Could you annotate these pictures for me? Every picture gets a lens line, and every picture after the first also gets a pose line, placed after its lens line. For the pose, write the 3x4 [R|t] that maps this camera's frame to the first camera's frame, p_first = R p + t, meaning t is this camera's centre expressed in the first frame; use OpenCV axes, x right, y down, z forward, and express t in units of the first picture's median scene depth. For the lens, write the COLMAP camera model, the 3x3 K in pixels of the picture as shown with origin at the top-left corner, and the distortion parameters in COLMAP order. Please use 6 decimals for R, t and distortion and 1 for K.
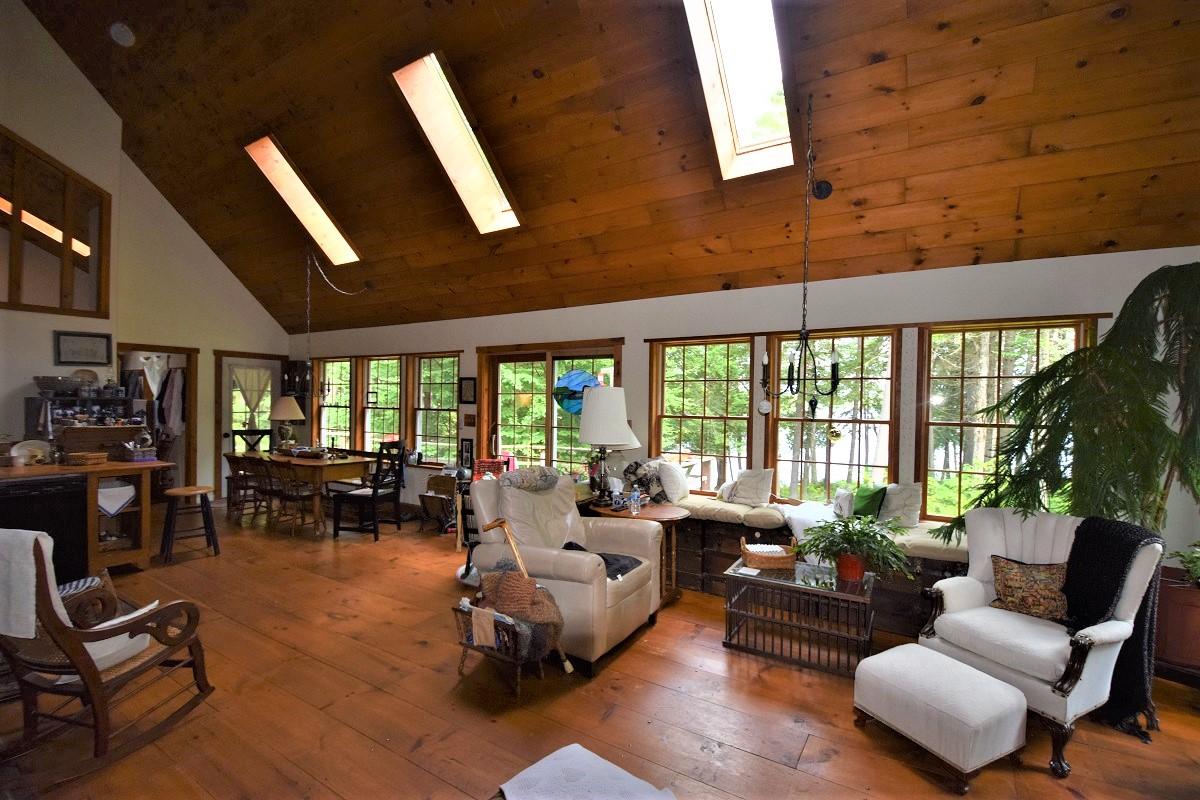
lens RADIAL K [[532.2, 0, 601.1], [0, 532.2, 404.9], [0, 0, 1]] dist [-0.000393, -0.000475]
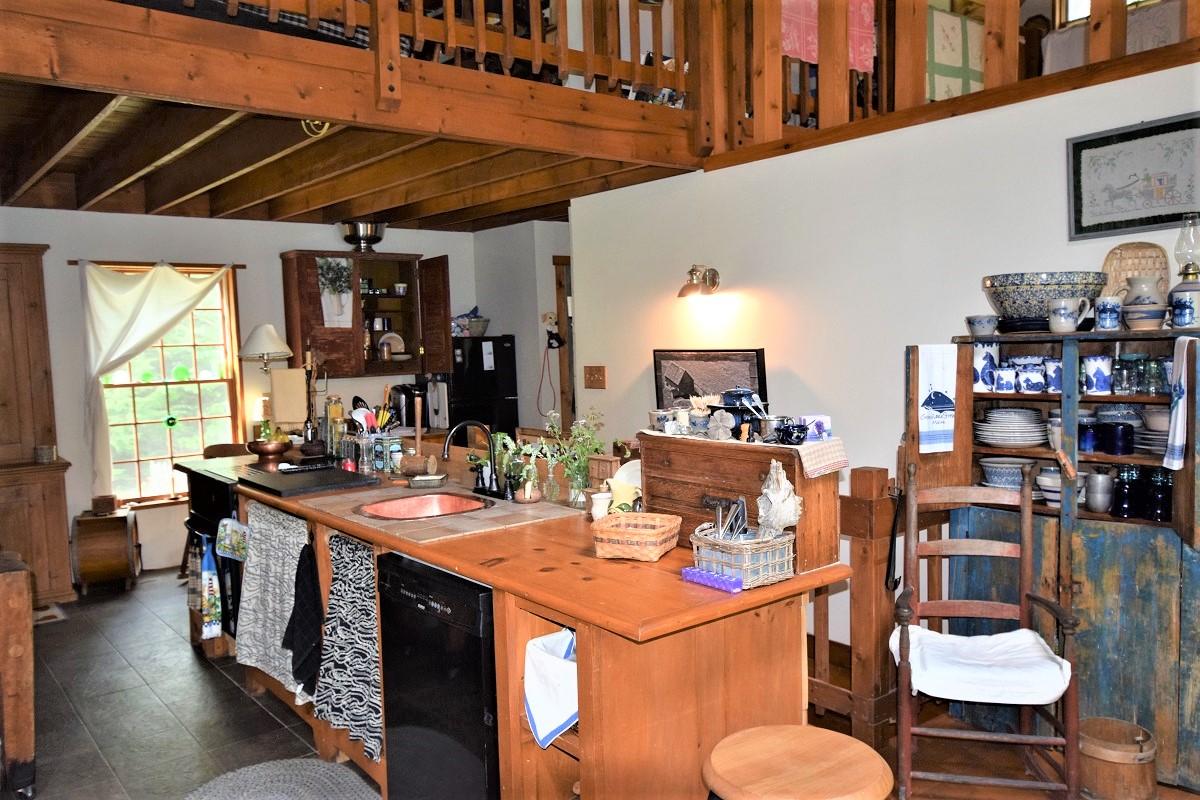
lens RADIAL K [[925.8, 0, 600.2], [0, 925.8, 397.9], [0, 0, 1]] dist [0.000668, -0.000092]
pose [[-0.340809, 0.057870, -0.938350, -0.358357], [0.023302, 0.998317, 0.053105, -0.011543], [0.939844, -0.003766, -0.341584, 0.930945]]
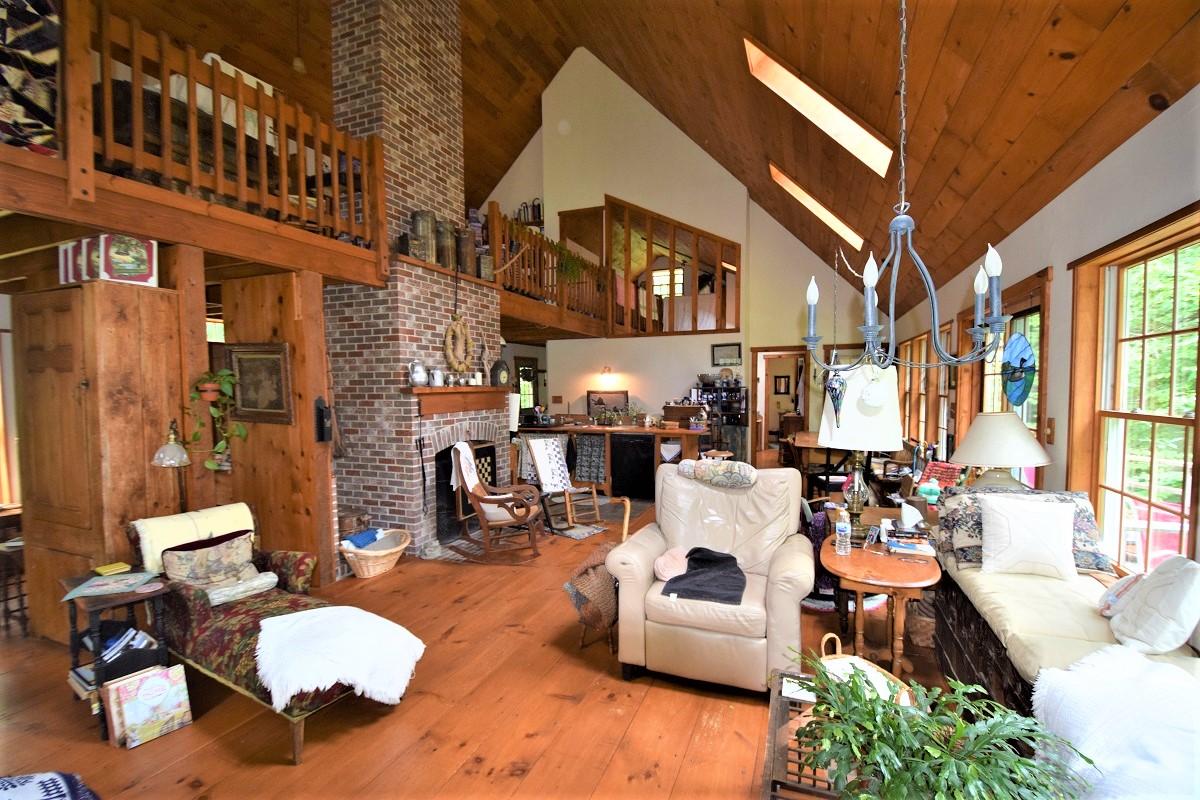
lens RADIAL K [[532.2, 0, 600.9], [0, 532.2, 406.6], [0, 0, 1]] dist [-0.000393, -0.000475]
pose [[0.164972, 0.024366, -0.985997, 0.477303], [0.009800, 0.999605, 0.026342, -0.002070], [0.986250, -0.014008, 0.164668, 0.420388]]
